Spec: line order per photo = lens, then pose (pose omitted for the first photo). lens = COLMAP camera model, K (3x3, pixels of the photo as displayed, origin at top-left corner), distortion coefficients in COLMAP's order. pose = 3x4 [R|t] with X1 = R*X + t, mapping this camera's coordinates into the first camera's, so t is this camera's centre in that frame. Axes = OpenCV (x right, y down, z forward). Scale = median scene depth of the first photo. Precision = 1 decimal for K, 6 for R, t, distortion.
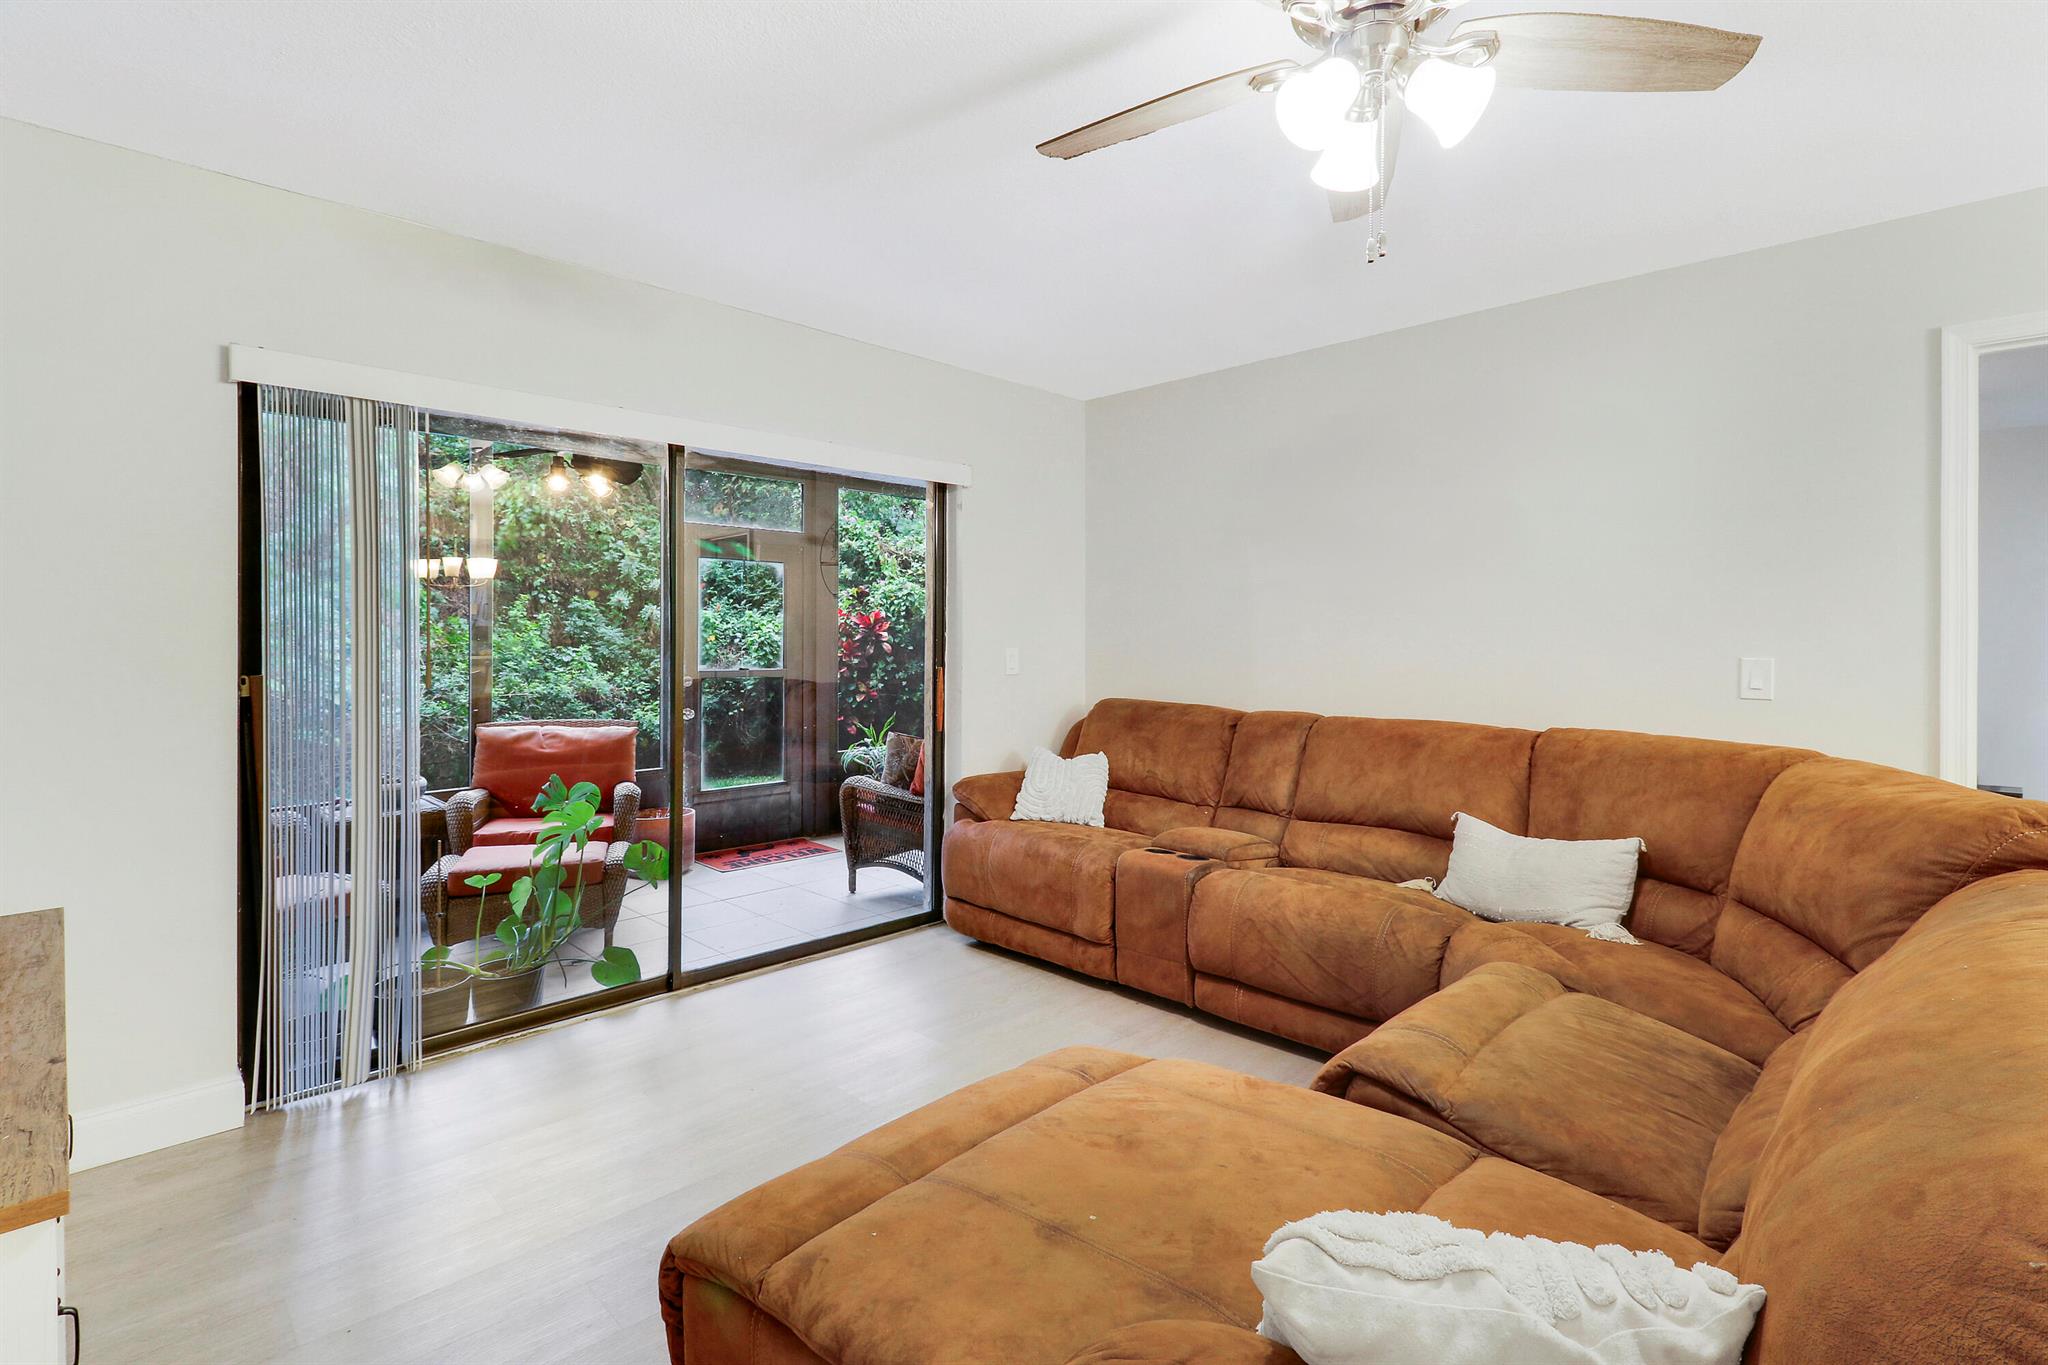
lens RADIAL K [[950.2, 0, 1051.7], [0, 950.2, 662.9], [0, 0, 1]] dist [0.004475, -0.010690]
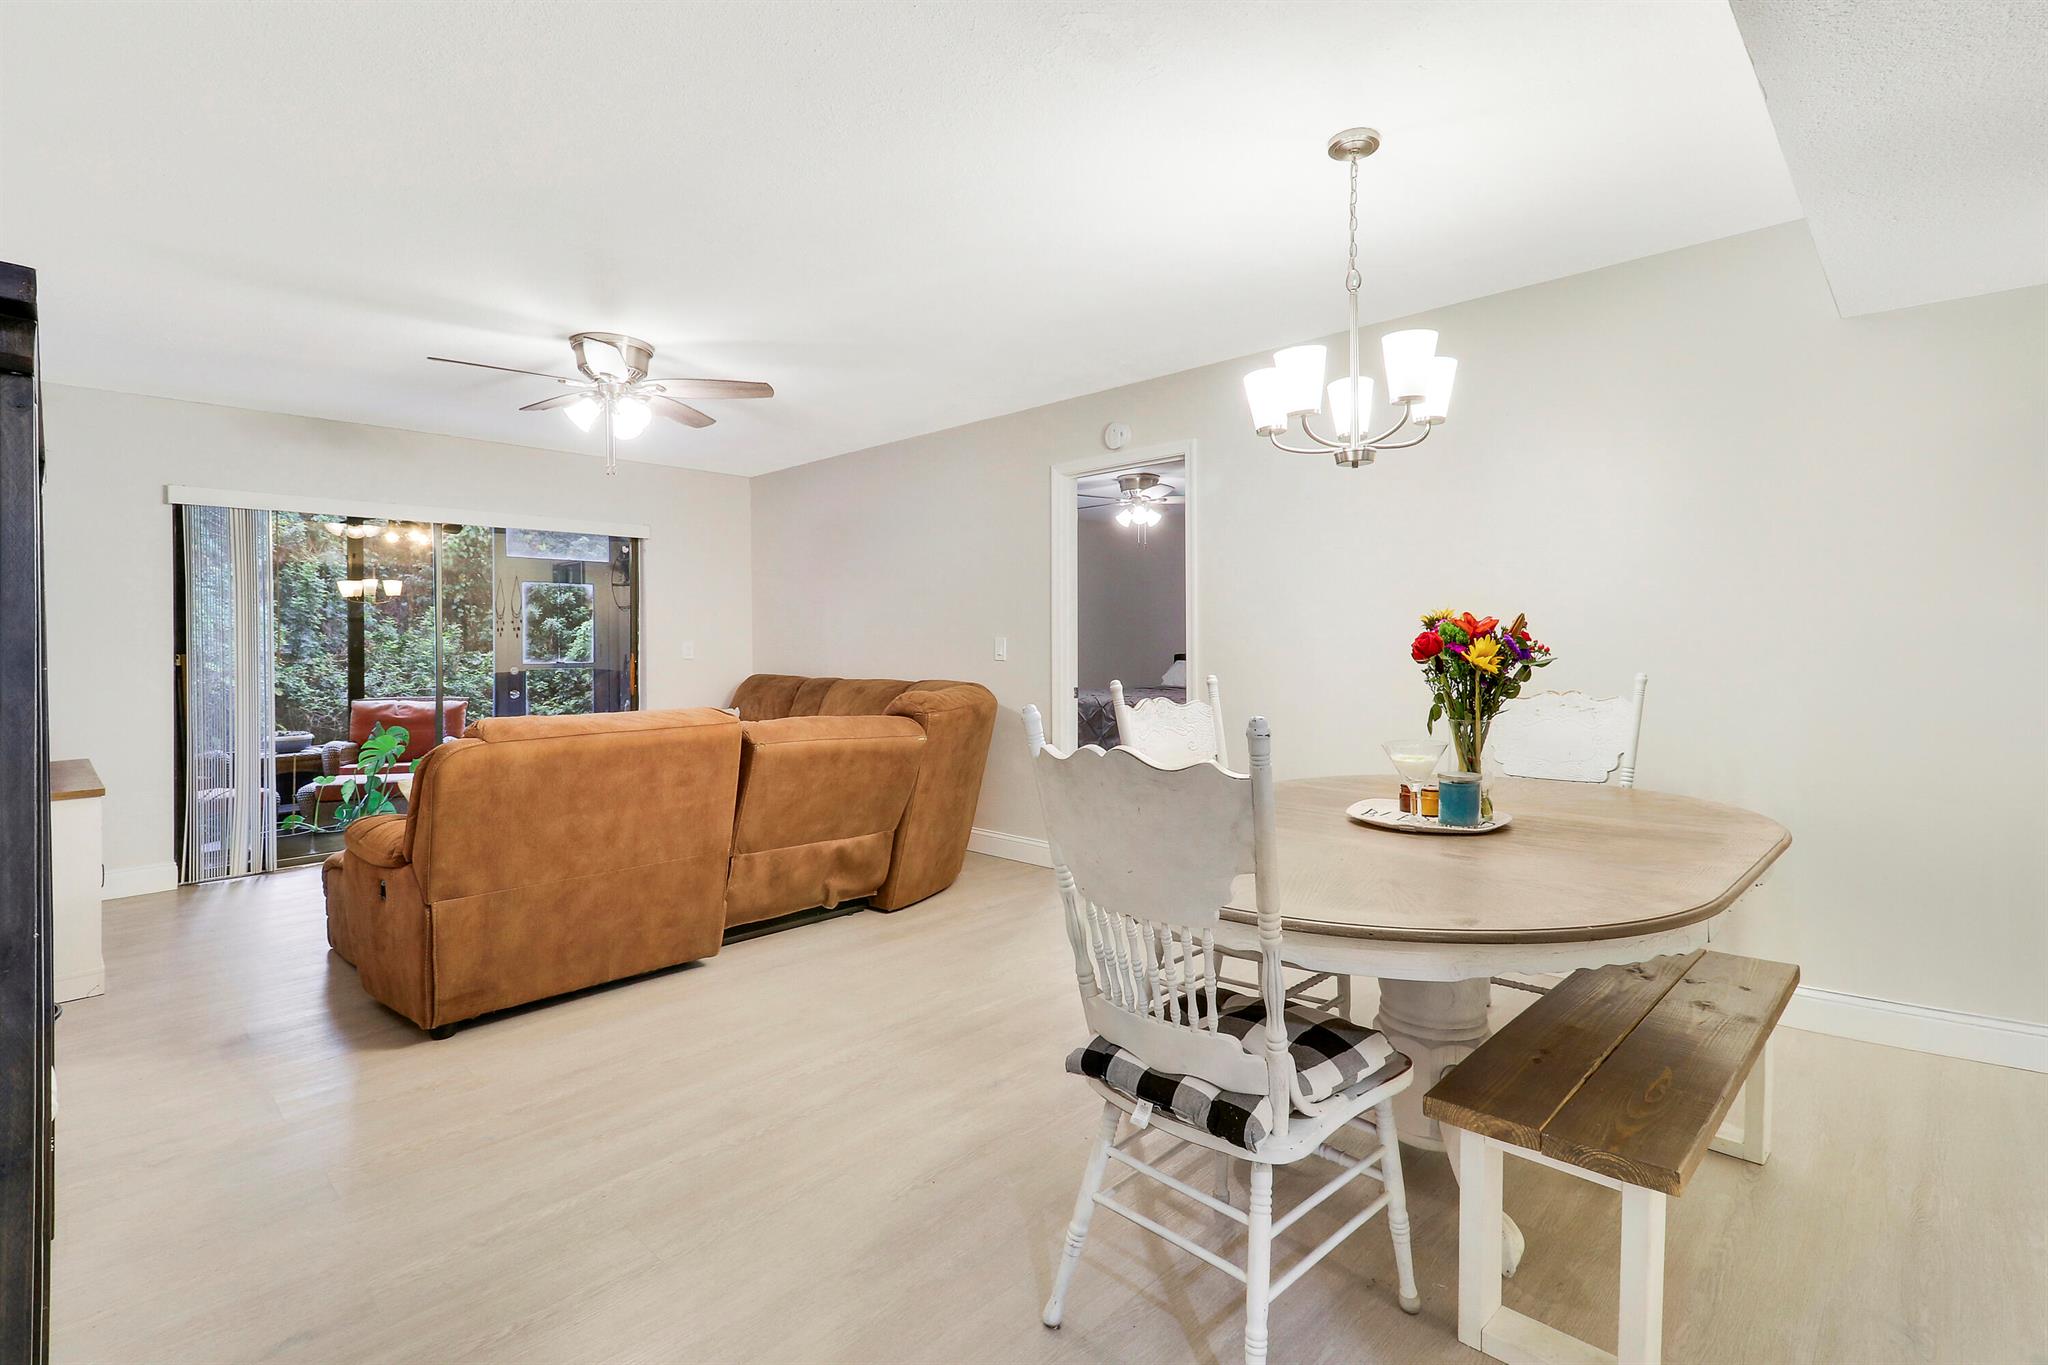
lens RADIAL K [[950.2, 0, 1018.7], [0, 950.2, 644.7], [0, 0, 1]] dist [0.004475, -0.010690]
pose [[0.999882, -0.012273, -0.009188, 0.558761], [0.012033, 0.999596, -0.025747, 0.039015], [0.009500, 0.025633, 0.999626, -0.582277]]
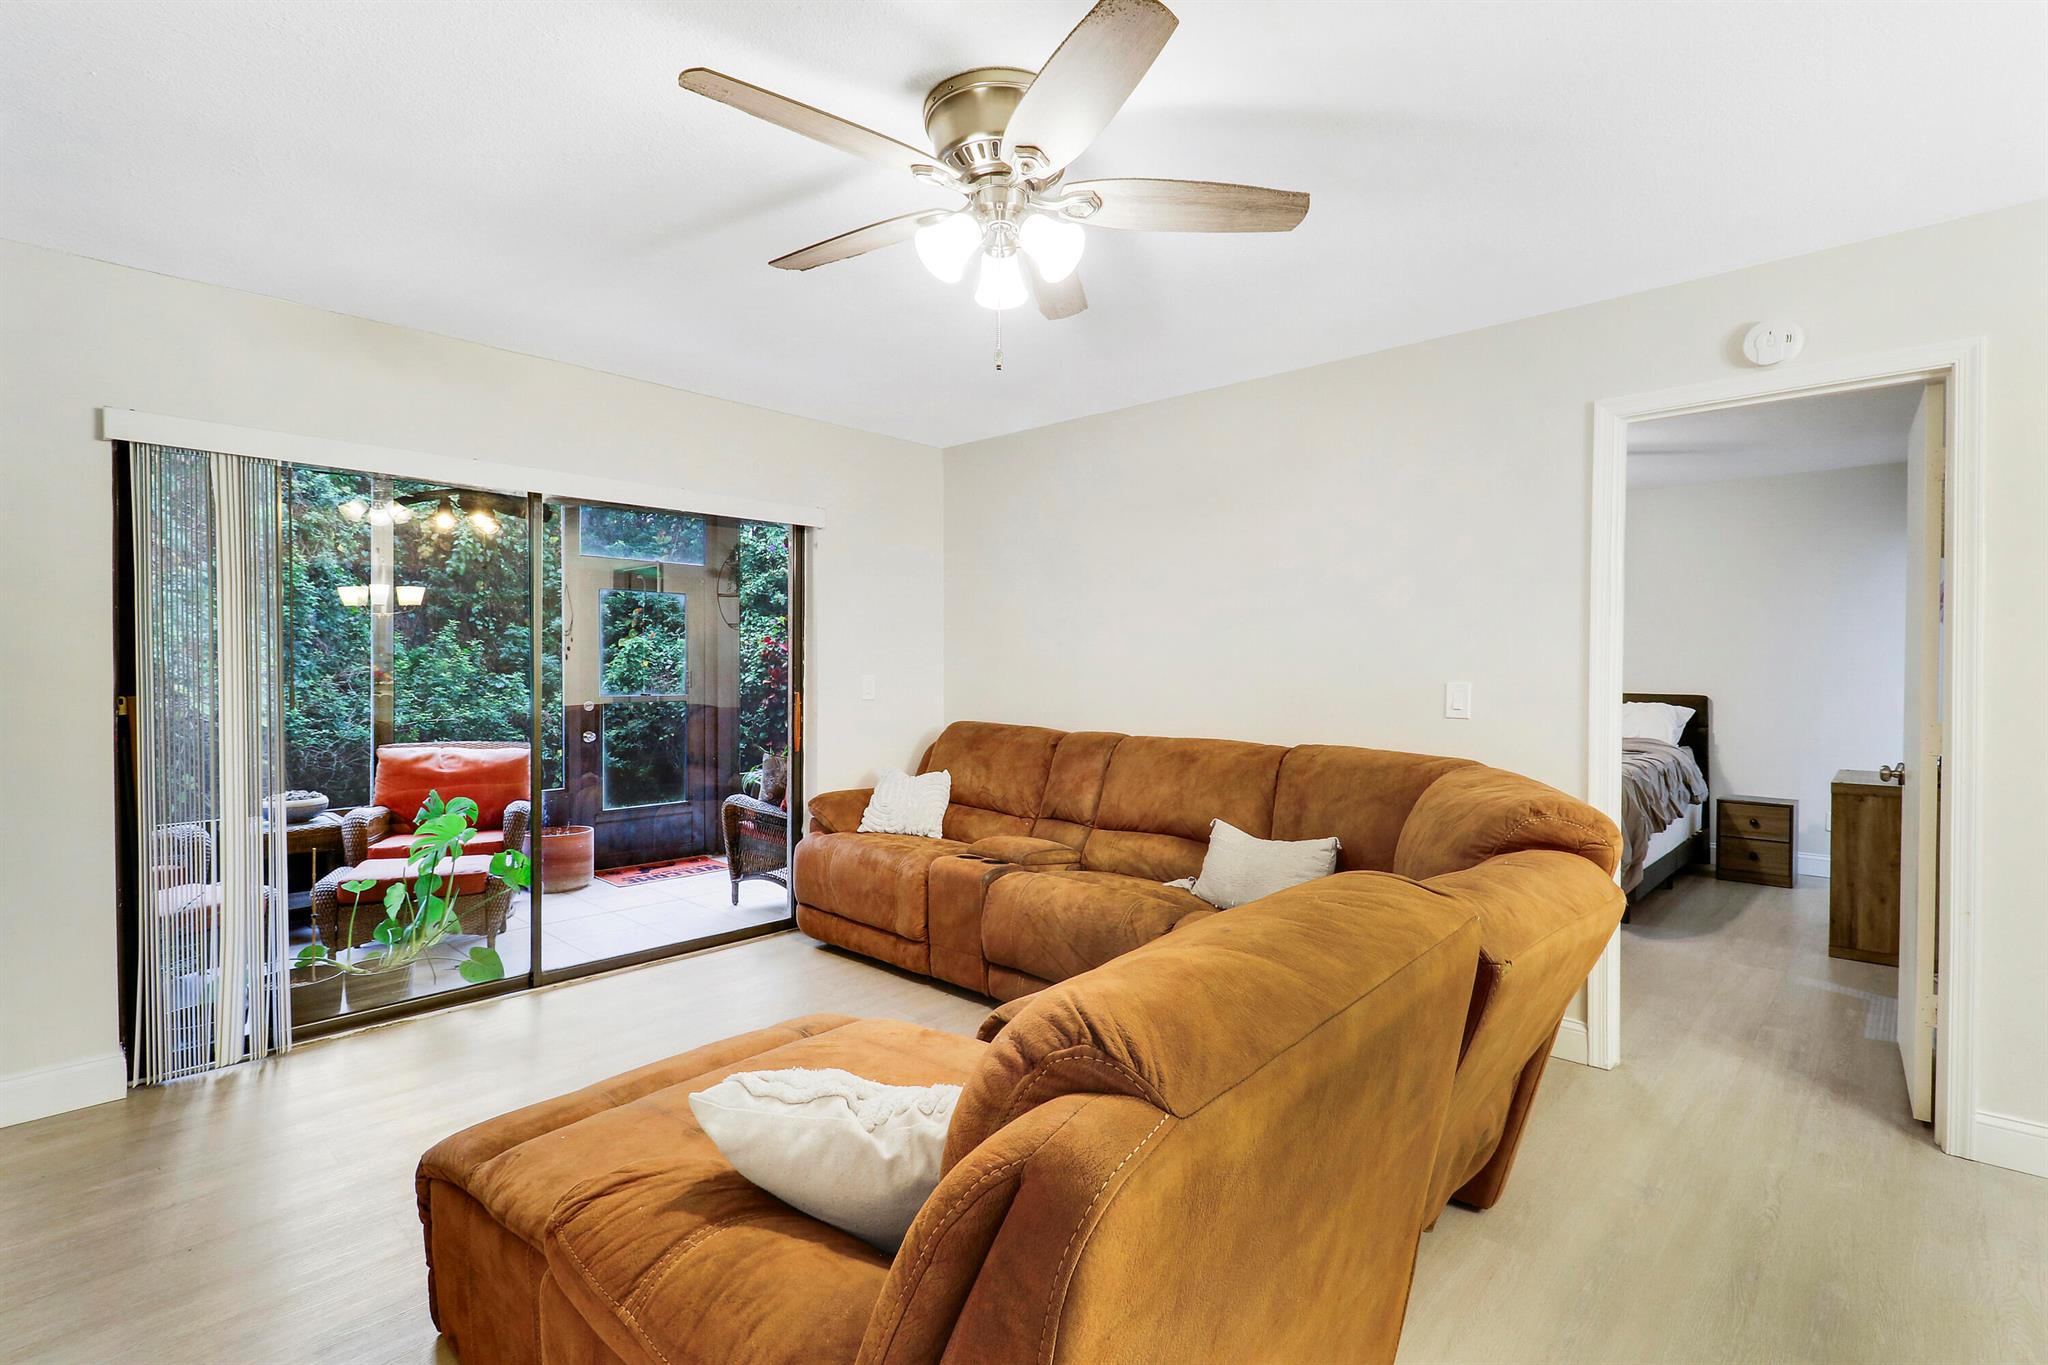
lens RADIAL K [[950.2, 0, 1039.0], [0, 950.2, 680.2], [0, 0, 1]] dist [0.004475, -0.010690]
pose [[0.999780, 0.000132, 0.020954, 0.144861], [0.000068, 0.999954, -0.009576, 0.000622], [-0.020955, 0.009575, 0.999735, -0.103682]]
